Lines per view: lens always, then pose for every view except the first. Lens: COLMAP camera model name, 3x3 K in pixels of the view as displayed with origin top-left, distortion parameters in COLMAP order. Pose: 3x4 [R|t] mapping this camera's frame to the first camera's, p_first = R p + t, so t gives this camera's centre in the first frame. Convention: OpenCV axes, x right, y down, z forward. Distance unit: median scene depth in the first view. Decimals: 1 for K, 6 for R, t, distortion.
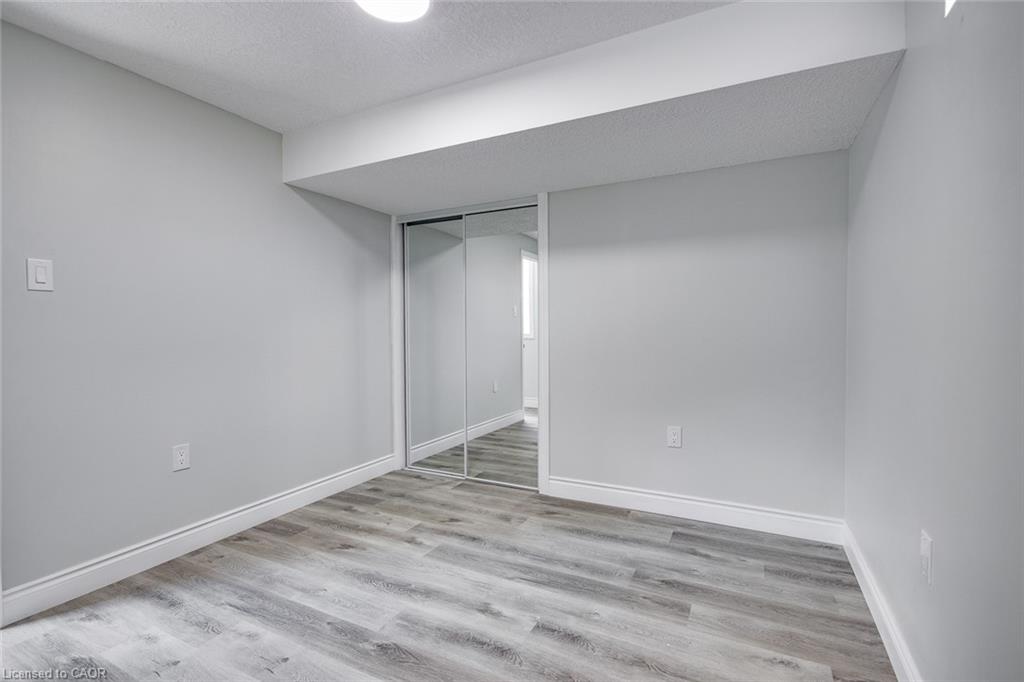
lens RADIAL K [[474.1, 0, 513.0], [0, 474.1, 340.5], [0, 0, 1]] dist [0.001811, -0.002688]
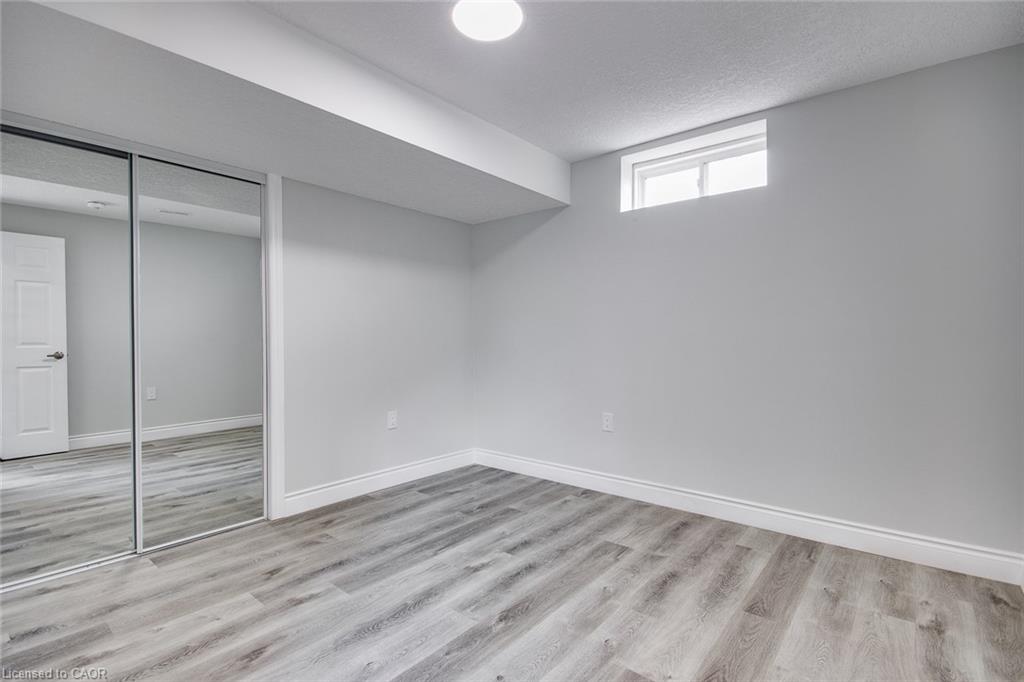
lens RADIAL K [[474.1, 0, 514.3], [0, 474.1, 339.5], [0, 0, 1]] dist [0.001811, -0.002688]
pose [[0.227572, -0.000683, 0.973761, -0.862698], [0.020670, 0.999778, -0.004129, 0.009240], [-0.973542, 0.021067, 0.227536, 0.466261]]
